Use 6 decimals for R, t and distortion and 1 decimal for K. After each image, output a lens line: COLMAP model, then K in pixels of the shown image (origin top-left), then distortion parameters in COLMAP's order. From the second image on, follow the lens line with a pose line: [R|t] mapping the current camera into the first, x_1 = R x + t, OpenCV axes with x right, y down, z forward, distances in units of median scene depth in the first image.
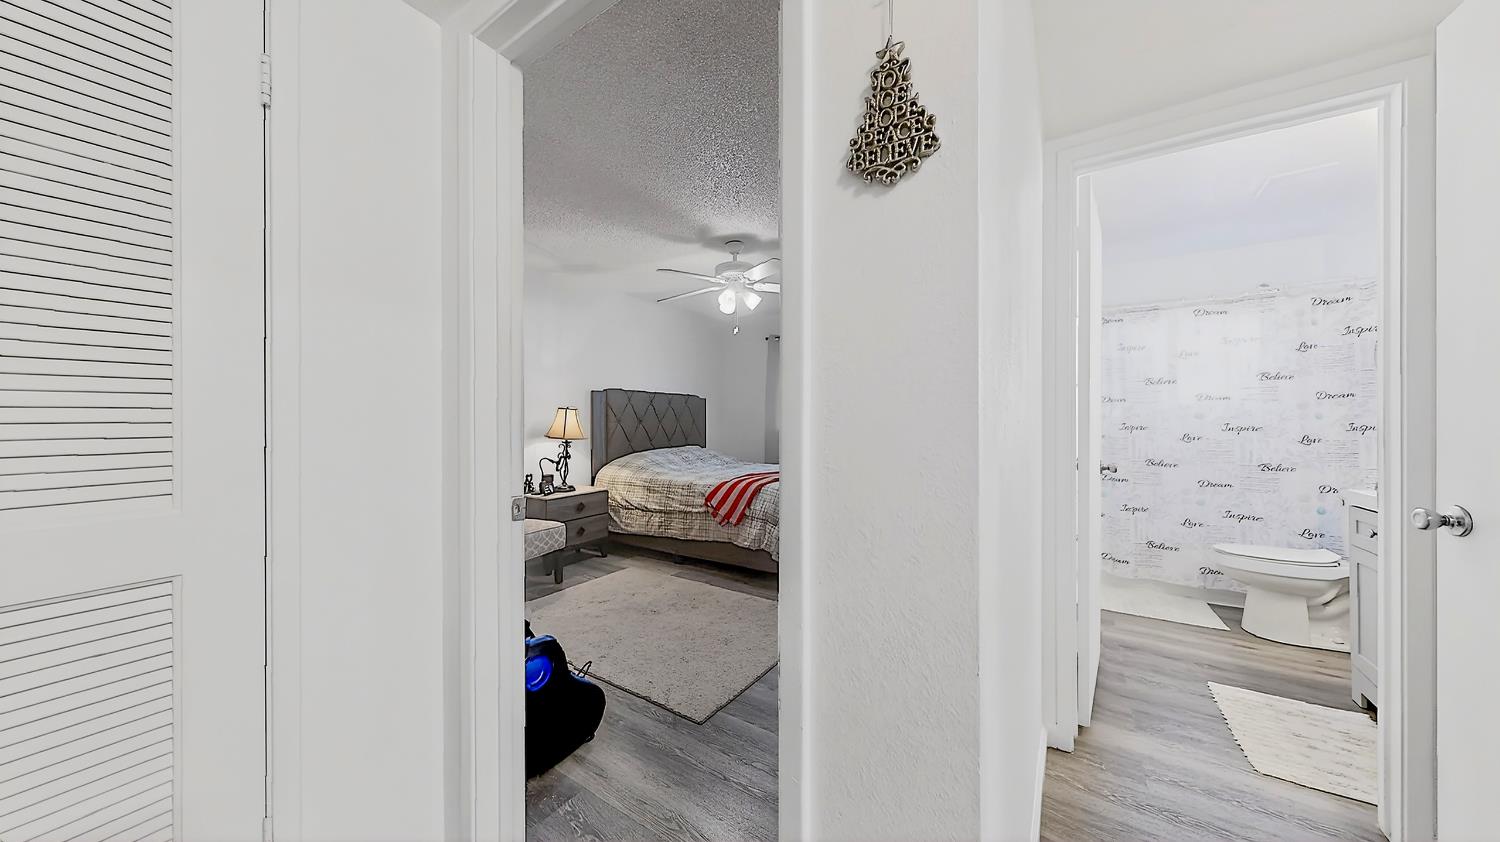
lens RADIAL K [[471.2, 0, 750.0], [0, 471.2, 421.0], [0, 0, 1]] dist [0.008026, 0.000003]
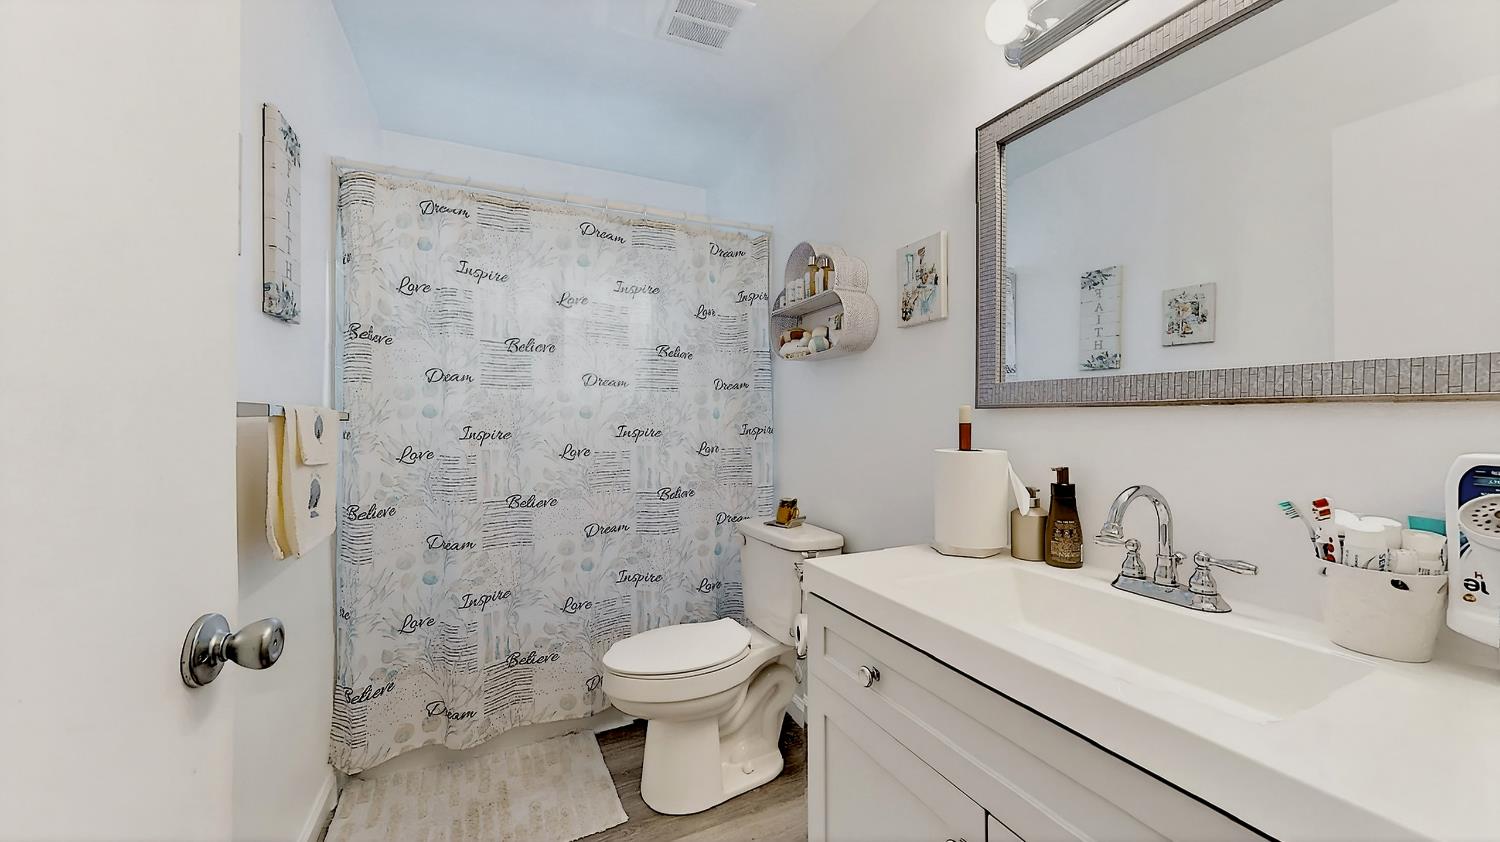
lens RADIAL K [[471.2, 0, 750.0], [0, 471.2, 421.0], [0, 0, 1]] dist [0.008026, 0.000003]
pose [[0.474997, -0.001592, 0.879986, 0.563063], [-0.002702, 0.999991, 0.003268, -0.002382], [-0.879983, -0.003930, 0.474988, 0.580635]]
